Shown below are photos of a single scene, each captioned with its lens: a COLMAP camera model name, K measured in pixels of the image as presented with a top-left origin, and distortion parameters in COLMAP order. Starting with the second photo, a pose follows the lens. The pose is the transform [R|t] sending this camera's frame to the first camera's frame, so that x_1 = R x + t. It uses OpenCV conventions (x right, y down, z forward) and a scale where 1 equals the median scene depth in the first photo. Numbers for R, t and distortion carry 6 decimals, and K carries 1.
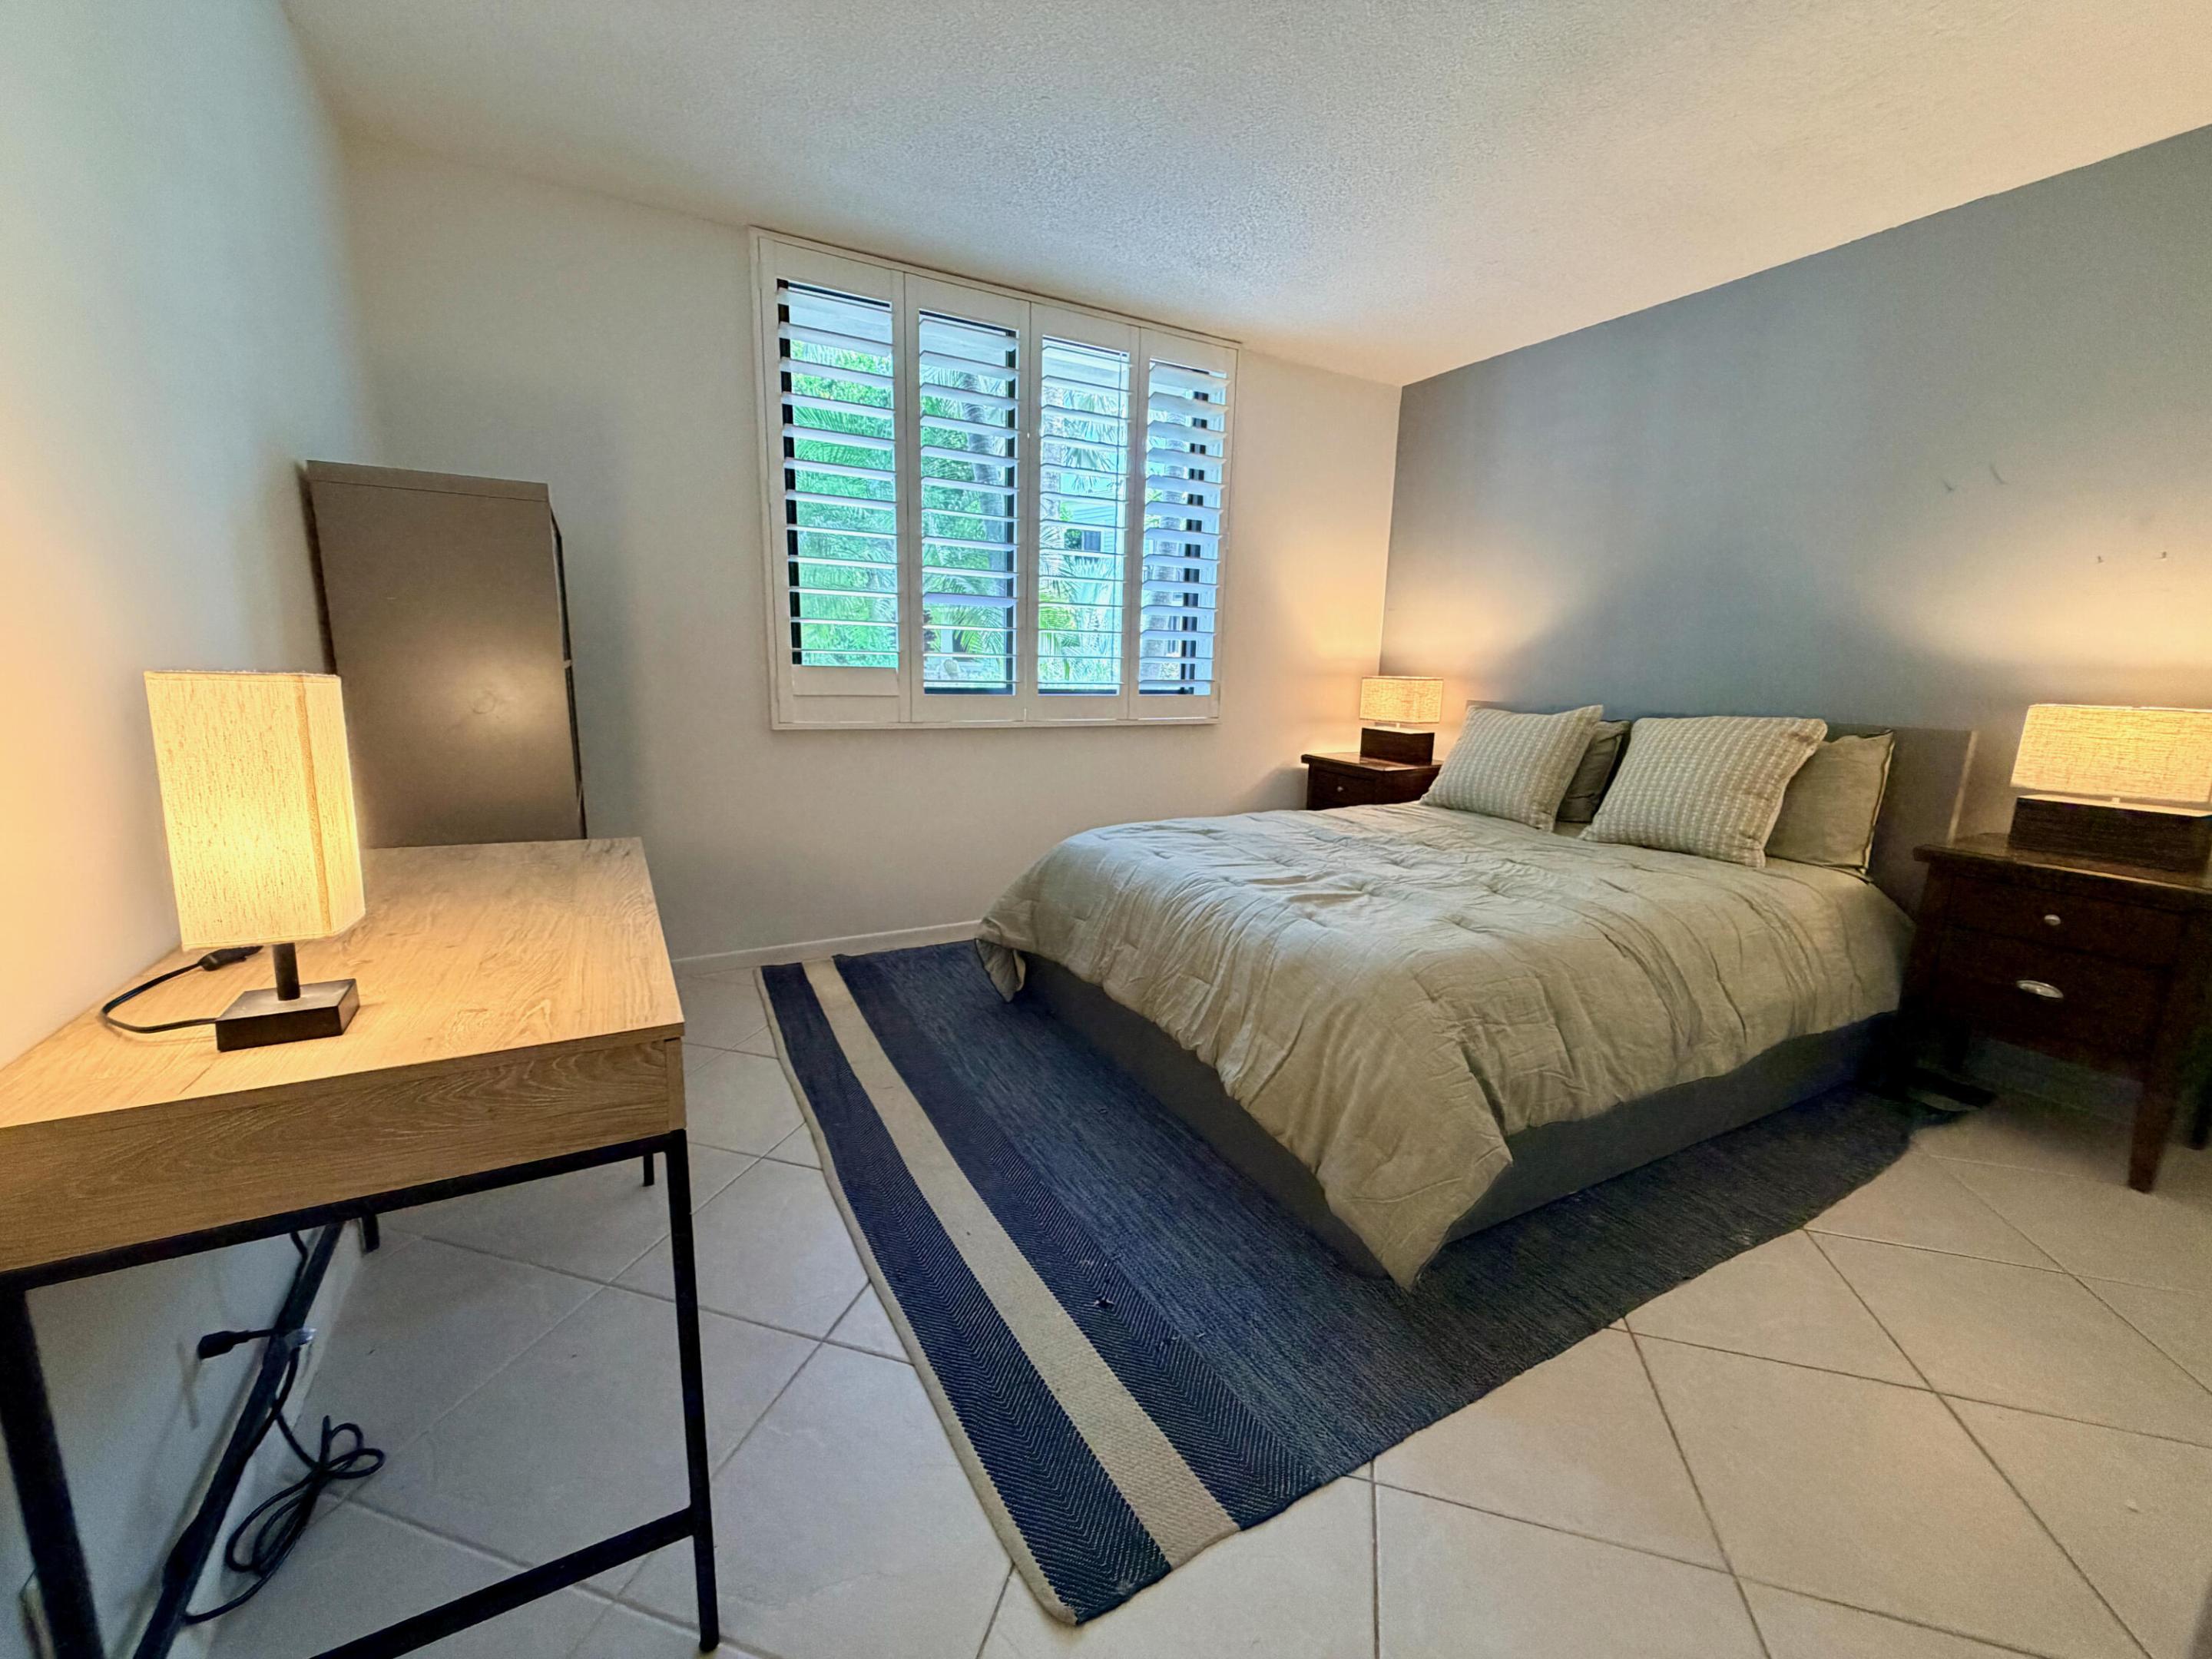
lens RADIAL K [[882.9, 0, 1102.2], [0, 882.9, 830.0], [0, 0, 1]] dist [-0.001826, 0.000158]
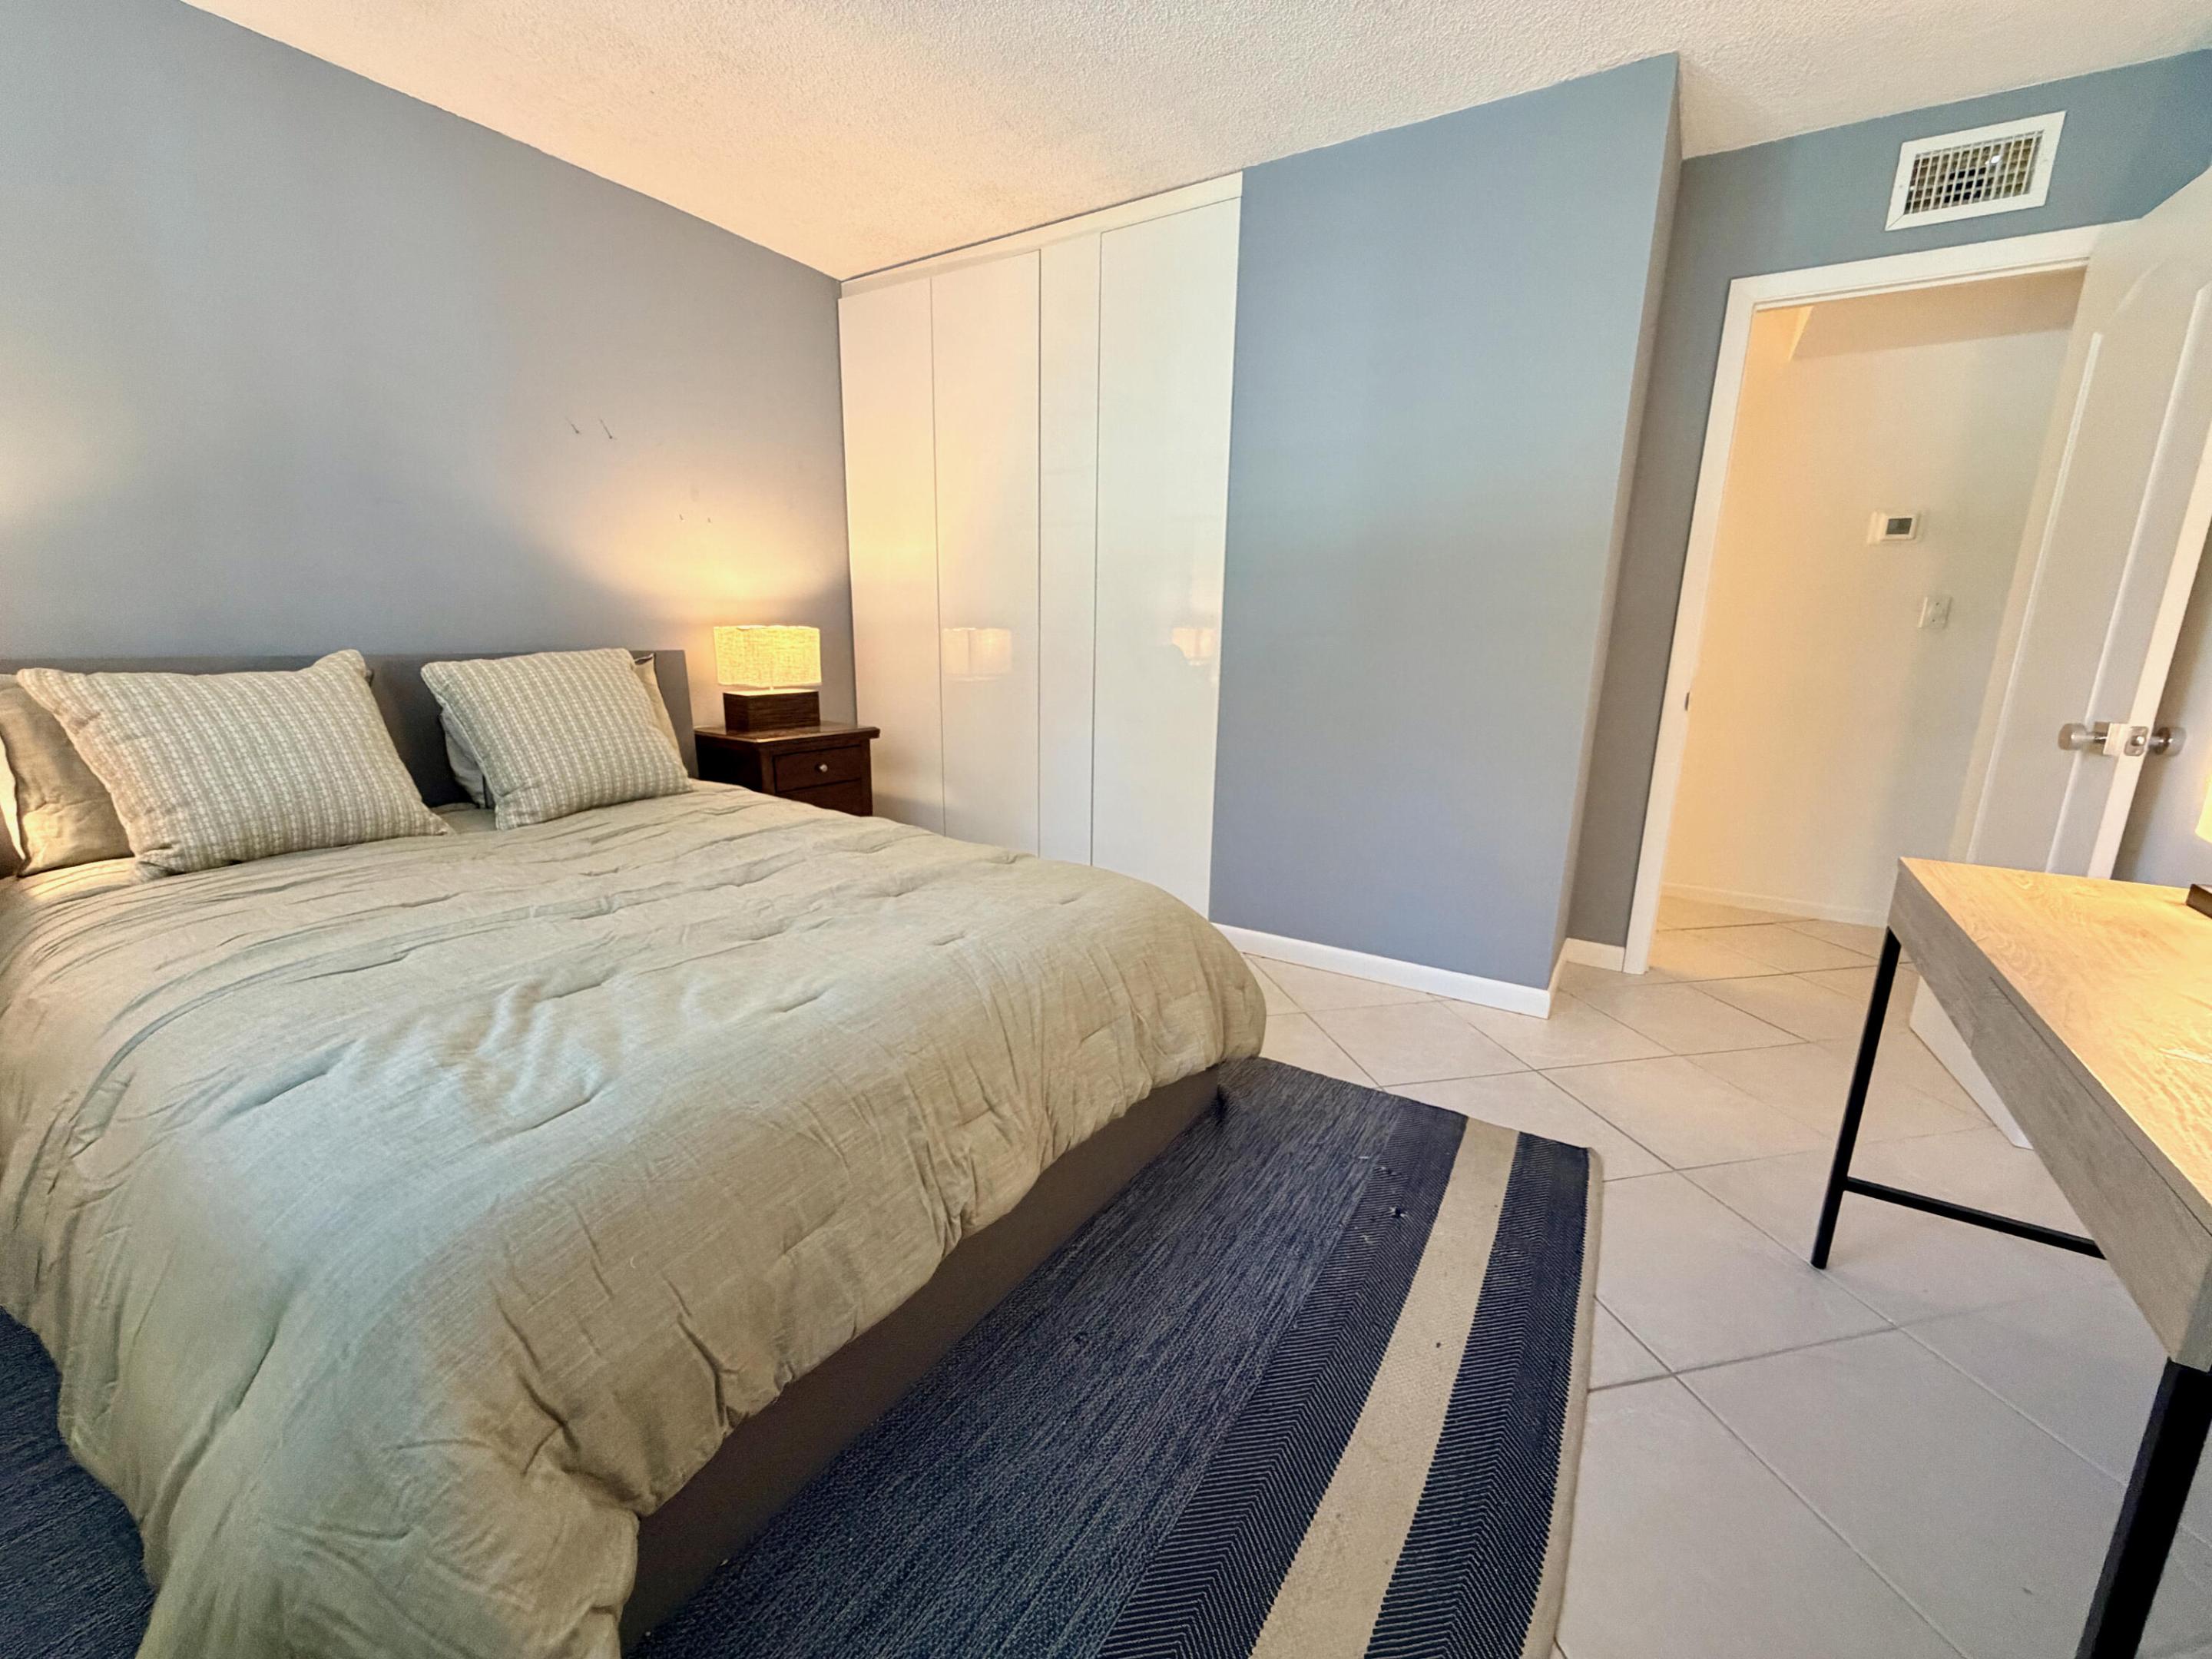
lens RADIAL K [[882.9, 0, 1102.2], [0, 882.9, 830.0], [0, 0, 1]] dist [-0.001826, 0.000158]
pose [[-0.466719, -0.230041, 0.853964, -0.570624], [0.135910, 0.935454, 0.326272, -0.273163], [-0.873900, 0.268340, -0.405329, 1.433813]]
